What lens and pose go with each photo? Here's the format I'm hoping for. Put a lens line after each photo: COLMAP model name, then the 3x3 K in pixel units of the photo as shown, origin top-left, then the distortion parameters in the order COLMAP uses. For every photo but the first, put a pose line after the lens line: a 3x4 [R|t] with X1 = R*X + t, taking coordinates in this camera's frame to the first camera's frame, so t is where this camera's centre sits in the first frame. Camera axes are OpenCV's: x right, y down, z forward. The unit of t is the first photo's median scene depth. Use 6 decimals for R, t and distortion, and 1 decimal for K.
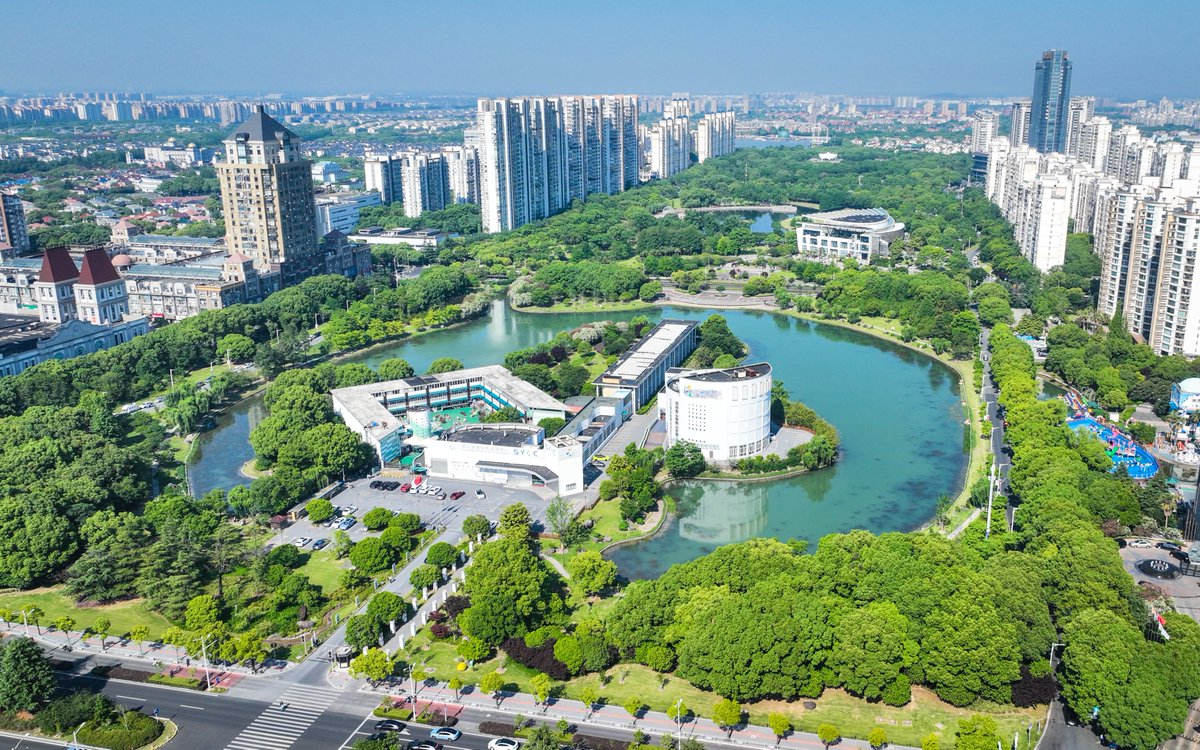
lens RADIAL K [[1266.4, 0, 600.0], [0, 1266.4, 375.0], [0, 0, 1]] dist [0.003701, 0.002052]
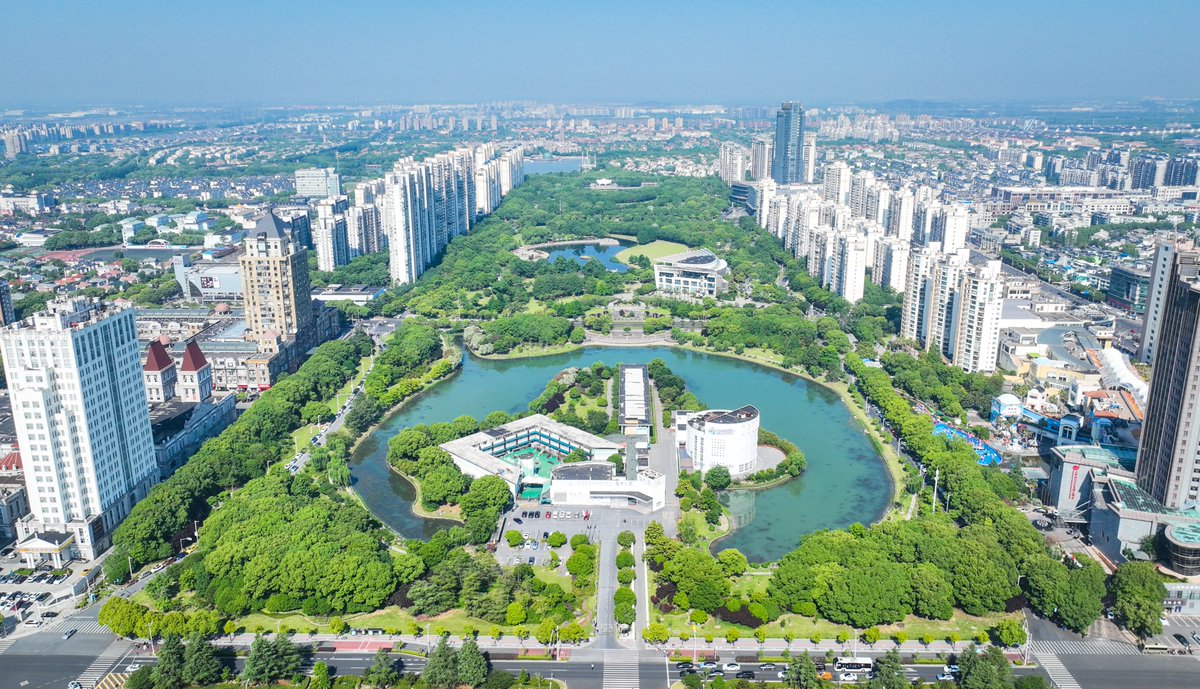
lens RADIAL K [[1166.4, 0, 600.0], [0, 1166.4, 344.5], [0, 0, 1]] dist [0.017009, 0.003548]
pose [[0.972037, -0.063285, 0.226138, -0.232266], [0.064231, 0.997930, 0.003179, -0.064877], [-0.225871, 0.011435, 0.974090, -0.199321]]
